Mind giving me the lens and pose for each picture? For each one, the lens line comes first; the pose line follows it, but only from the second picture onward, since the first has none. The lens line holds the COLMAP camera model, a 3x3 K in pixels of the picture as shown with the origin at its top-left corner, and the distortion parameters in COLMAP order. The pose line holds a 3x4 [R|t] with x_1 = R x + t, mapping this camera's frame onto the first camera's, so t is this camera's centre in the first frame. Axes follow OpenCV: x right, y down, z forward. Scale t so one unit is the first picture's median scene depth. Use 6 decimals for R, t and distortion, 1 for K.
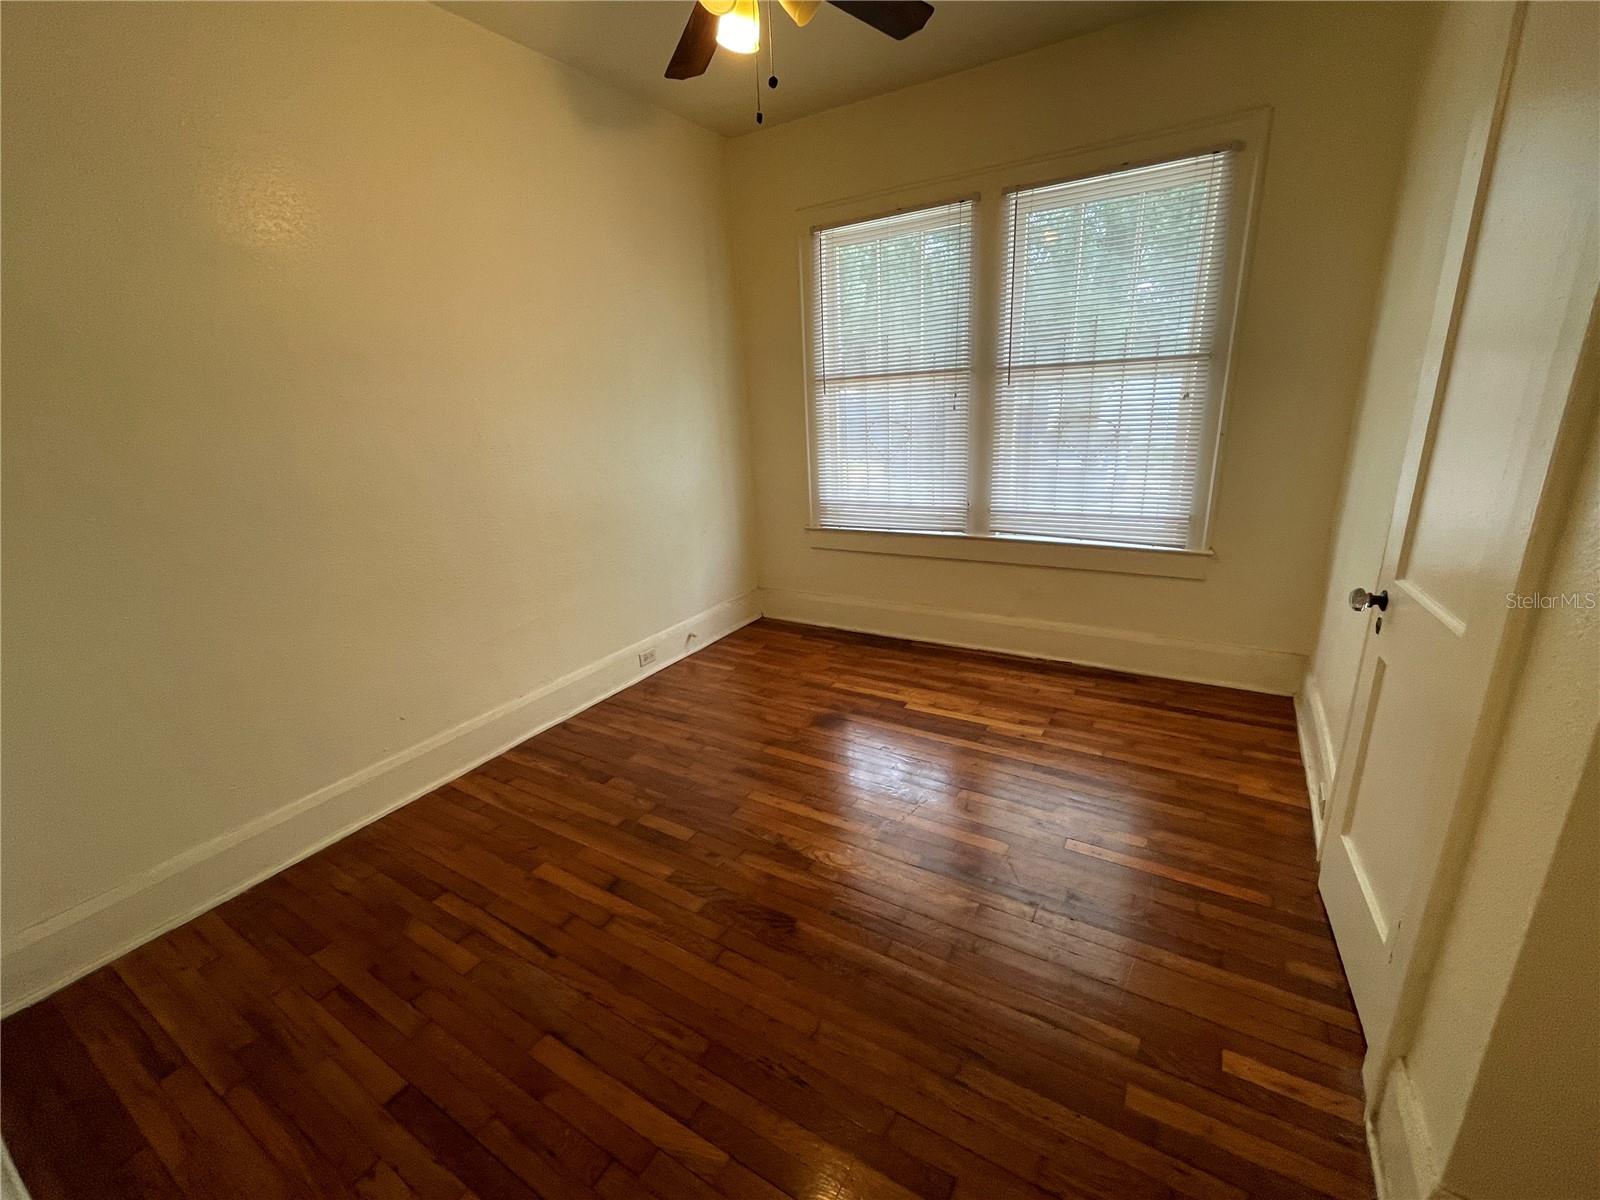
lens RADIAL K [[672.0, 0, 784.6], [0, 672.0, 603.6], [0, 0, 1]] dist [0.000077, -0.000055]
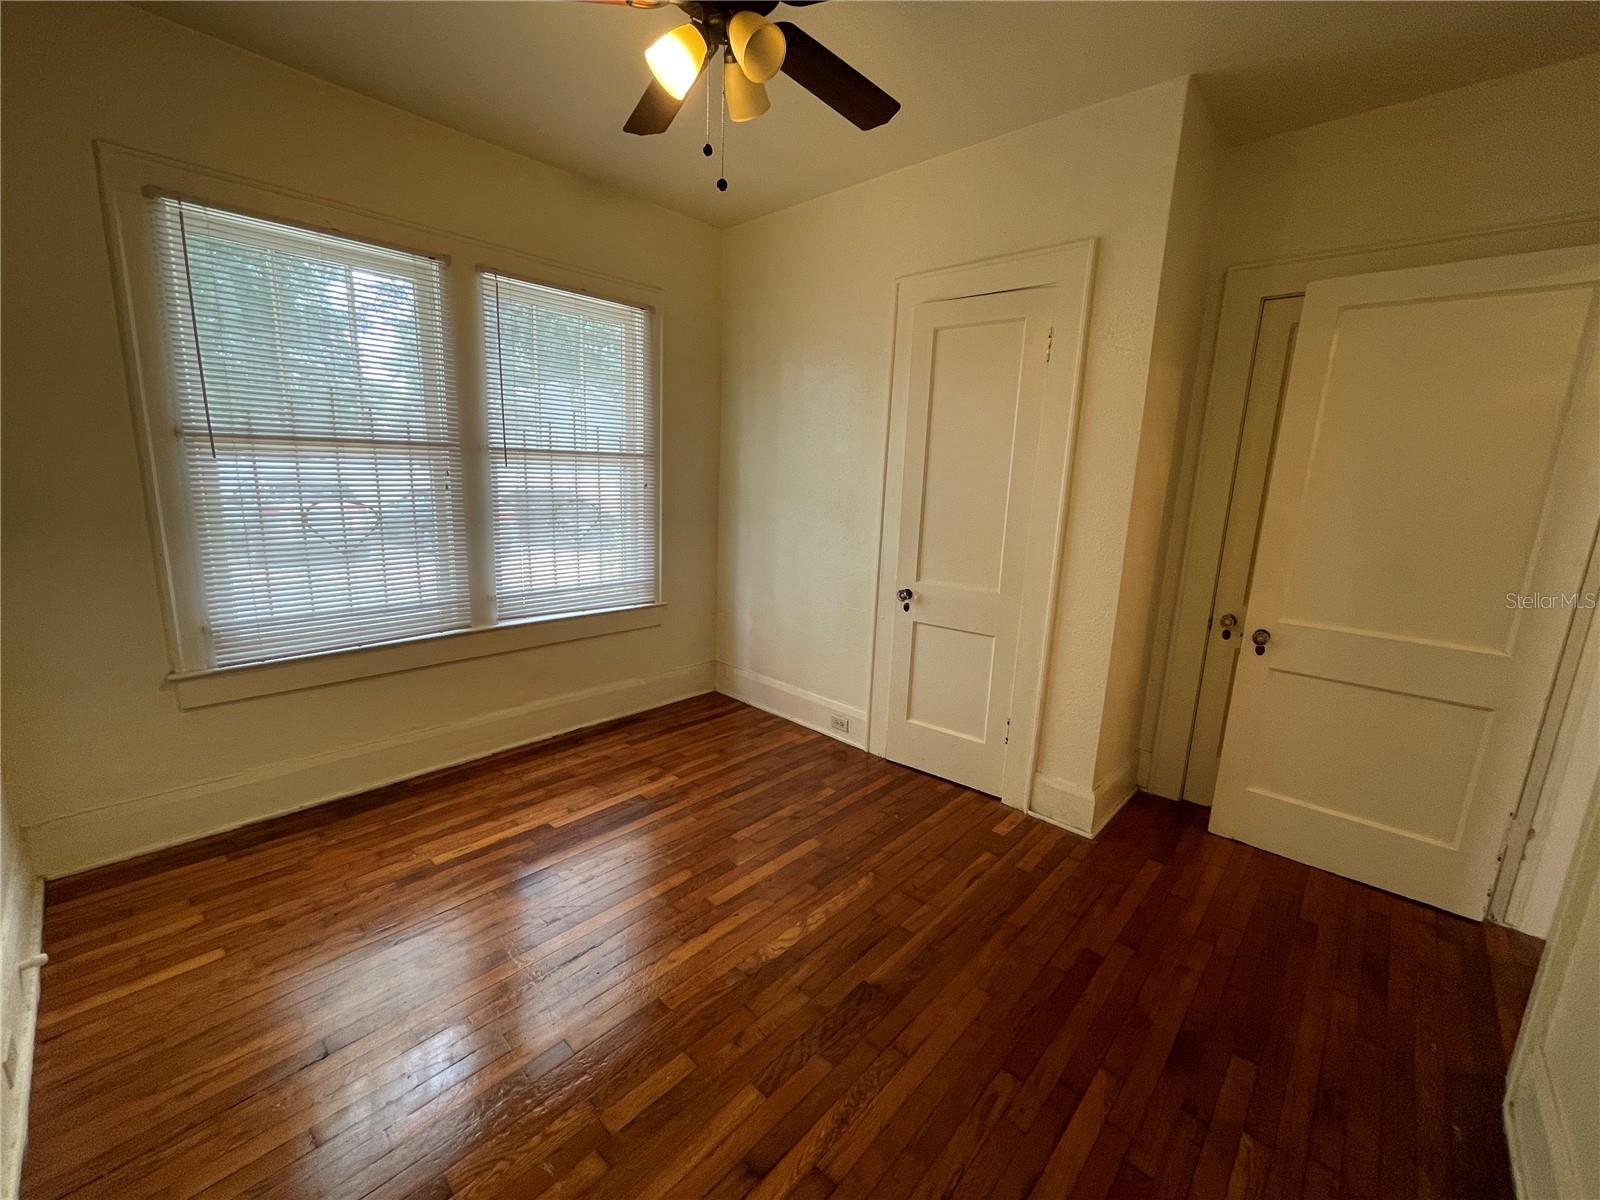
lens RADIAL K [[672.0, 0, 784.6], [0, 672.0, 603.6], [0, 0, 1]] dist [0.000077, -0.000055]
pose [[0.175794, -0.132864, 0.975420, -0.545811], [0.250467, 0.964279, 0.086206, -0.116874], [-0.952031, 0.229155, 0.202793, 0.462563]]
